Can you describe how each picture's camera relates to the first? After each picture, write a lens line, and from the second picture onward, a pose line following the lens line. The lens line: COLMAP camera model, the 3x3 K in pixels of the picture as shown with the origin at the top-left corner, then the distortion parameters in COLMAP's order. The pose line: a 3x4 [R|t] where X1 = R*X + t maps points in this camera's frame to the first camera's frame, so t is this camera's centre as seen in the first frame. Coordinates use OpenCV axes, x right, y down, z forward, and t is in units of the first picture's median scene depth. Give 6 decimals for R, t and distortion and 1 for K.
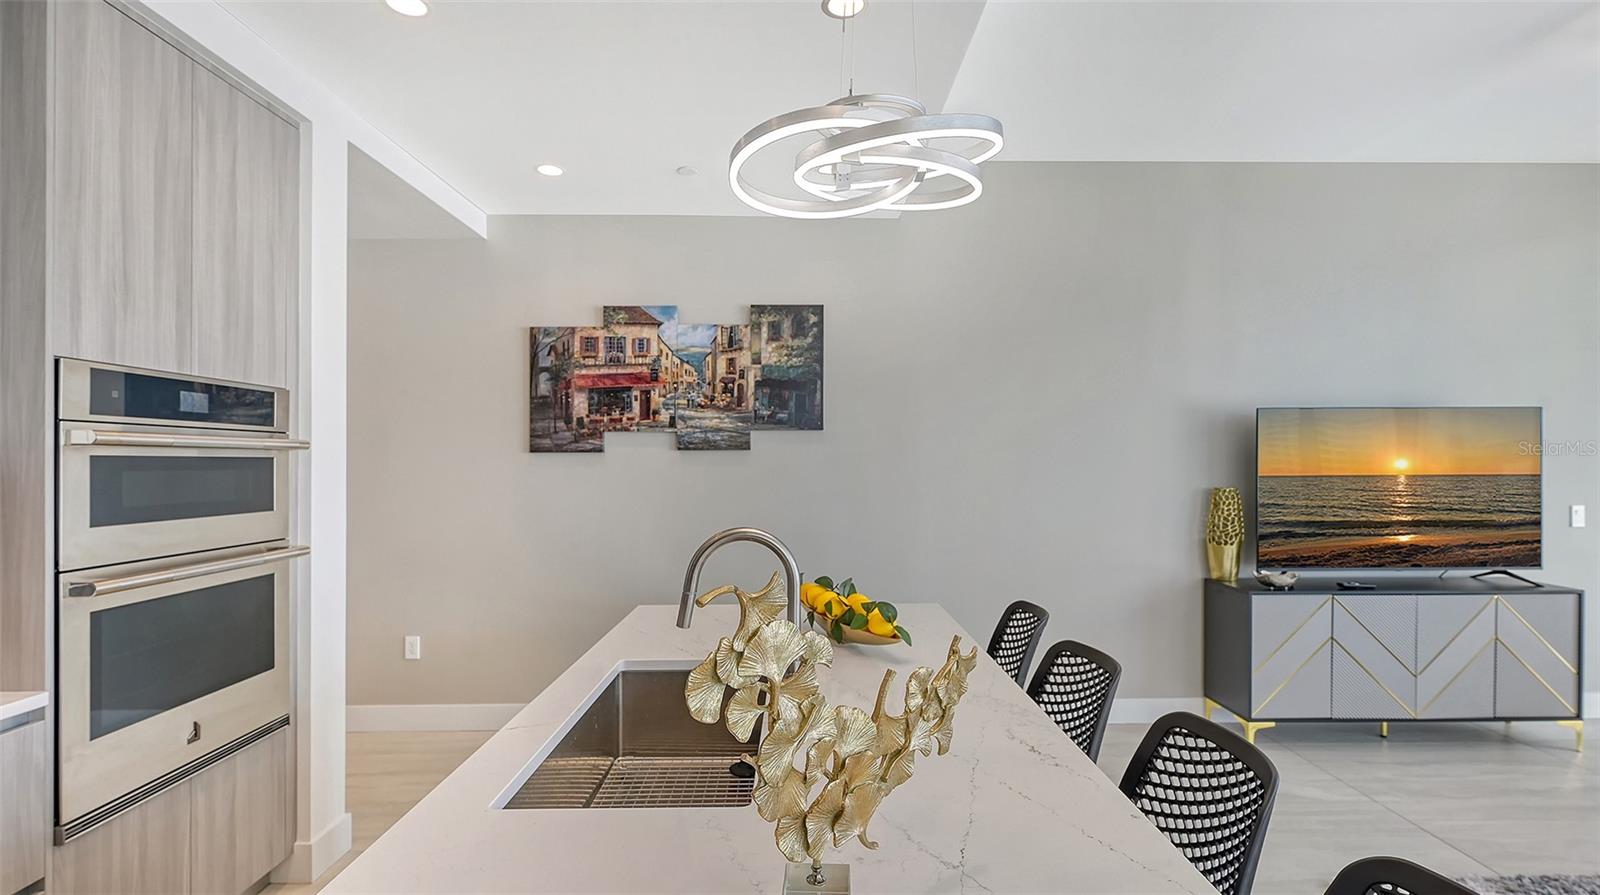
lens RADIAL K [[744.4, 0, 807.9], [0, 744.4, 459.3], [0, 0, 1]] dist [-0.001547, 0.000045]
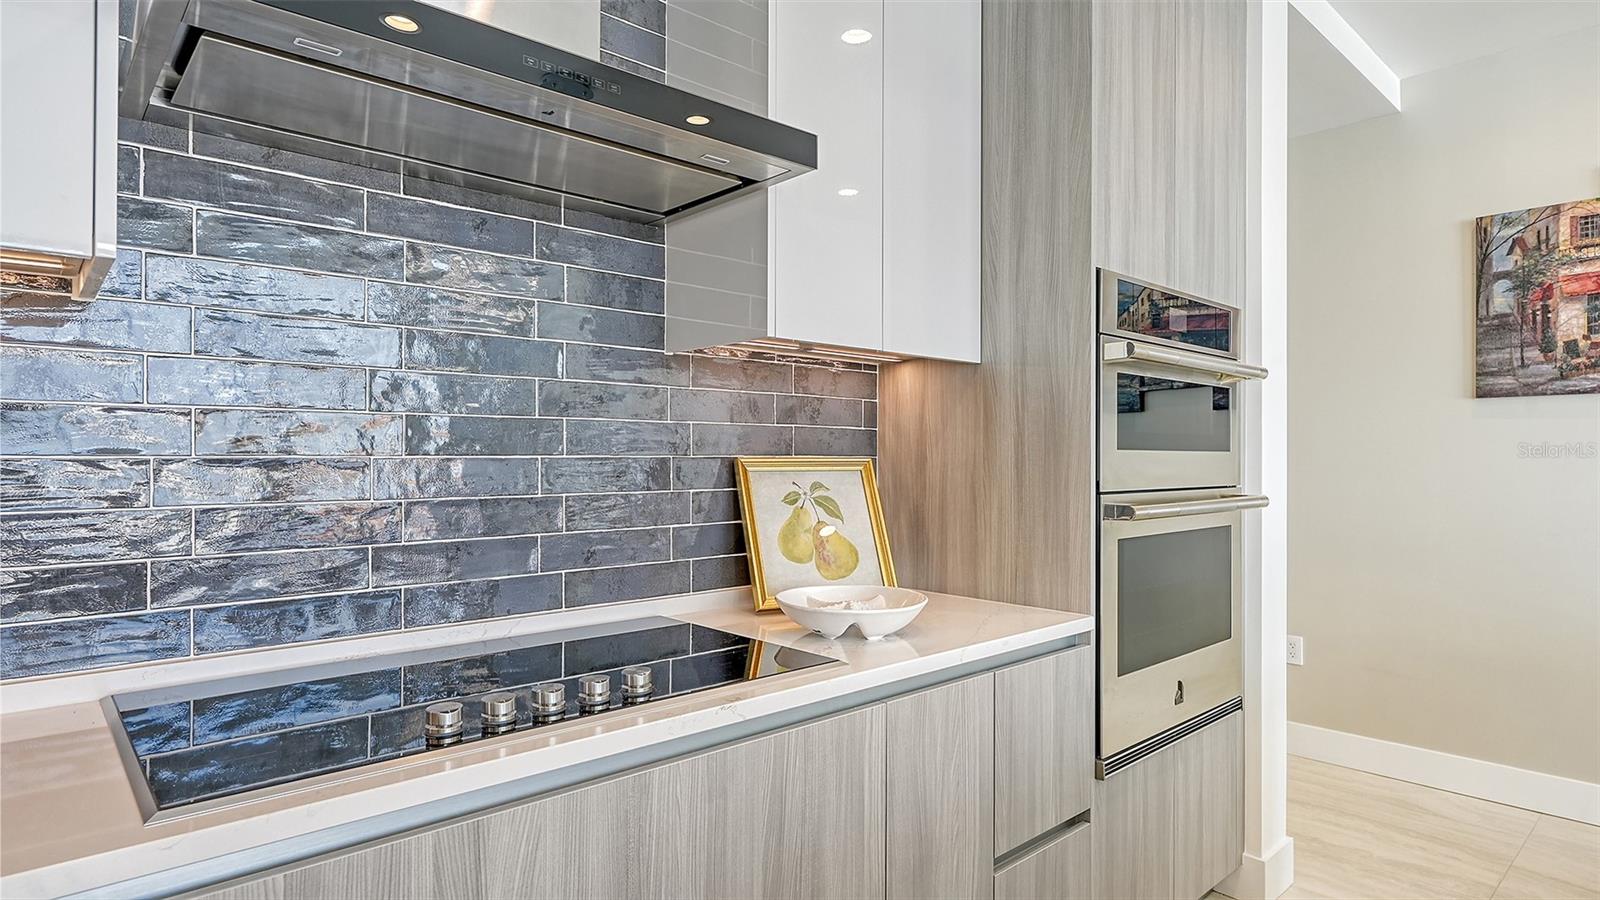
lens RADIAL K [[868.7, 0, 800.0], [0, 868.7, 450.0], [0, 0, 1]] dist [-0.000647, -0.000814]
pose [[0.665896, -0.003444, -0.746037, -0.188784], [-0.001459, 0.999981, -0.005918, 0.045461], [0.746043, 0.005030, 0.665879, -0.013378]]
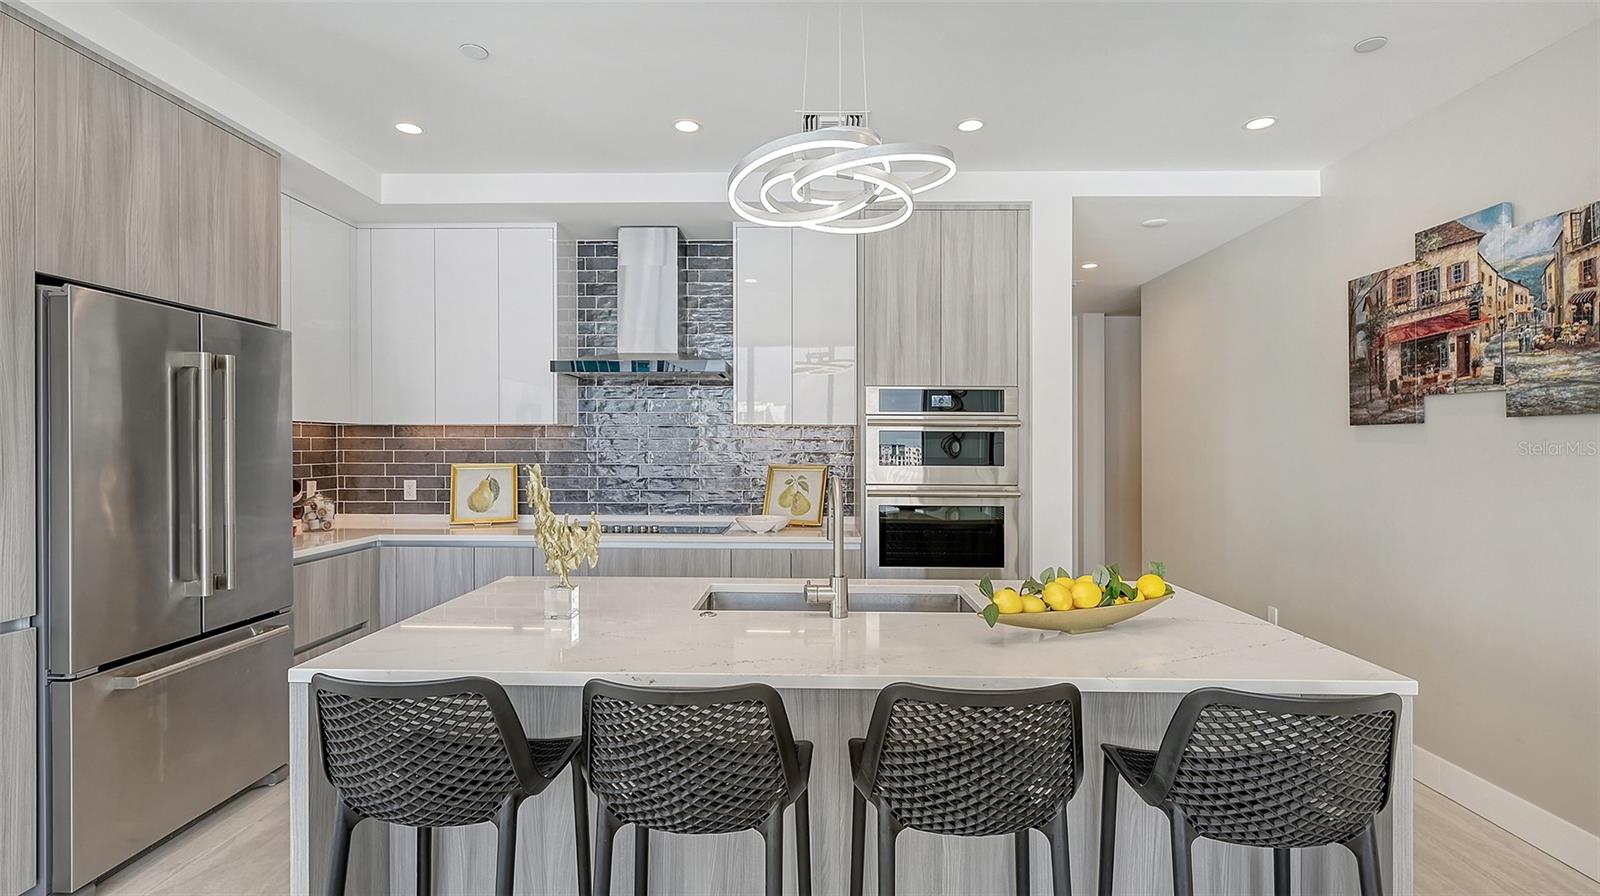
lens RADIAL K [[729.5, 0, 813.1], [0, 729.5, 440.0], [0, 0, 1]] dist [-0.003391, -0.000354]
pose [[-0.029278, -0.000520, -0.999571, 0.498330], [-0.002152, 0.999998, -0.000457, 0.009919], [0.999569, 0.002138, -0.029279, 0.396663]]
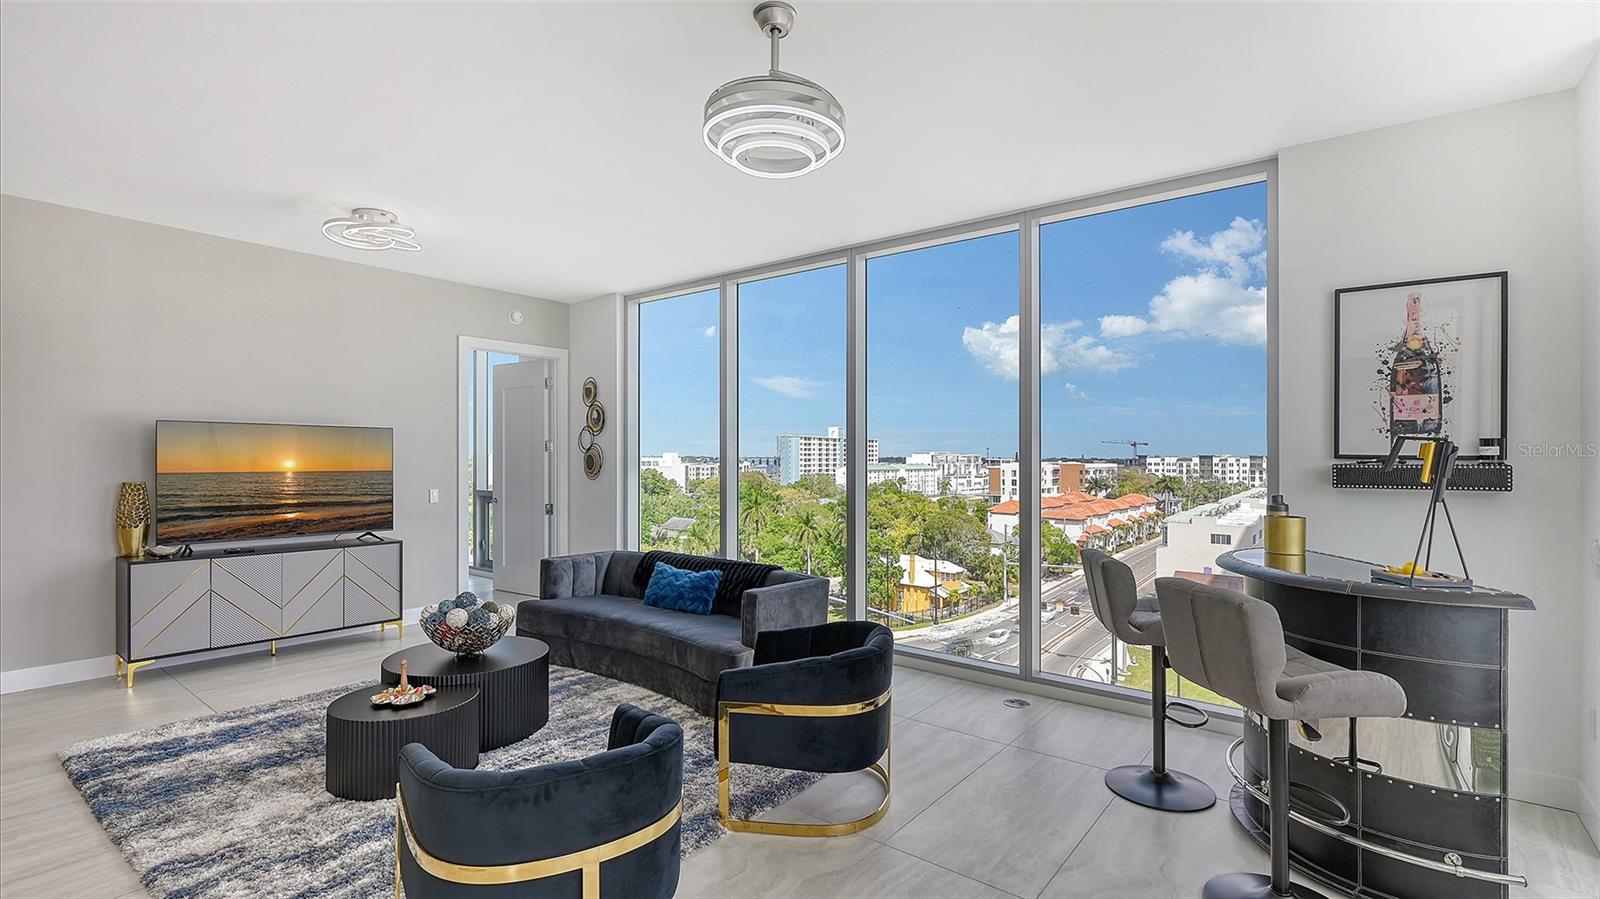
lens RADIAL K [[730.5, 0, 801.8], [0, 730.5, 459.3], [0, 0, 1]] dist [0.000215, -0.000067]
pose [[0.632186, 0.006420, 0.774790, 0.319303], [-0.007805, 0.999968, -0.001918, -0.007667], [-0.774778, -0.004835, 0.632215, -0.651352]]
